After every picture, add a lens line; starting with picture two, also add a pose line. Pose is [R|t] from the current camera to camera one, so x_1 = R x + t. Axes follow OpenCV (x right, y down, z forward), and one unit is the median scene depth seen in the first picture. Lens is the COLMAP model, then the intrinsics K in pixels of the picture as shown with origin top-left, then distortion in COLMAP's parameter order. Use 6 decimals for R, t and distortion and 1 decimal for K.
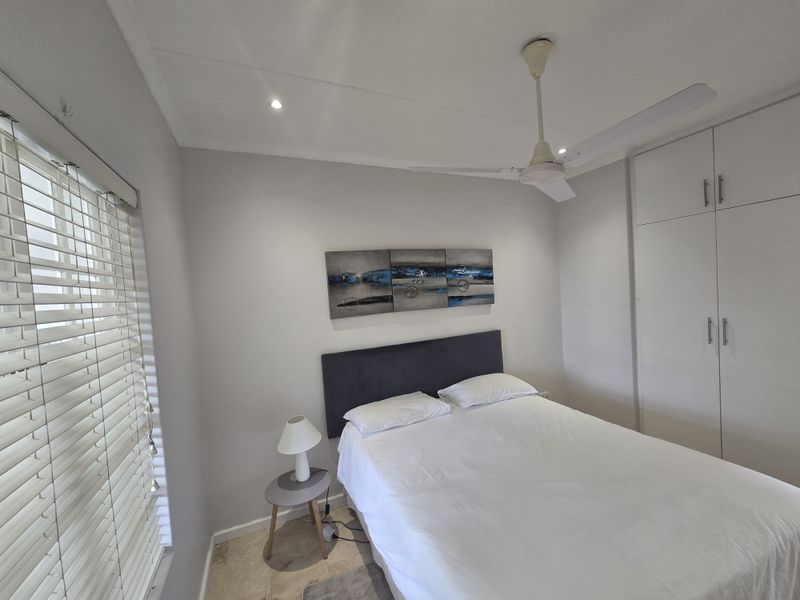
lens RADIAL K [[328.0, 0, 403.4], [0, 328.0, 299.5], [0, 0, 1]] dist [-0.002838, 0.000222]
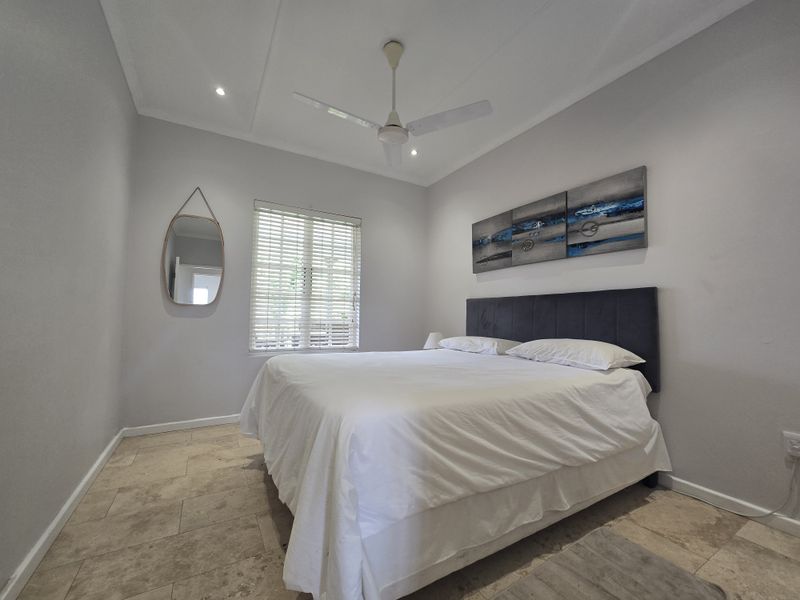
lens RADIAL K [[328.0, 0, 403.4], [0, 328.0, 299.5], [0, 0, 1]] dist [-0.002838, 0.000222]
pose [[0.110845, 0.014424, -0.993733, 0.966249], [-0.050405, 0.998689, 0.008873, 0.150964], [0.992559, 0.049105, 0.111426, 0.497949]]
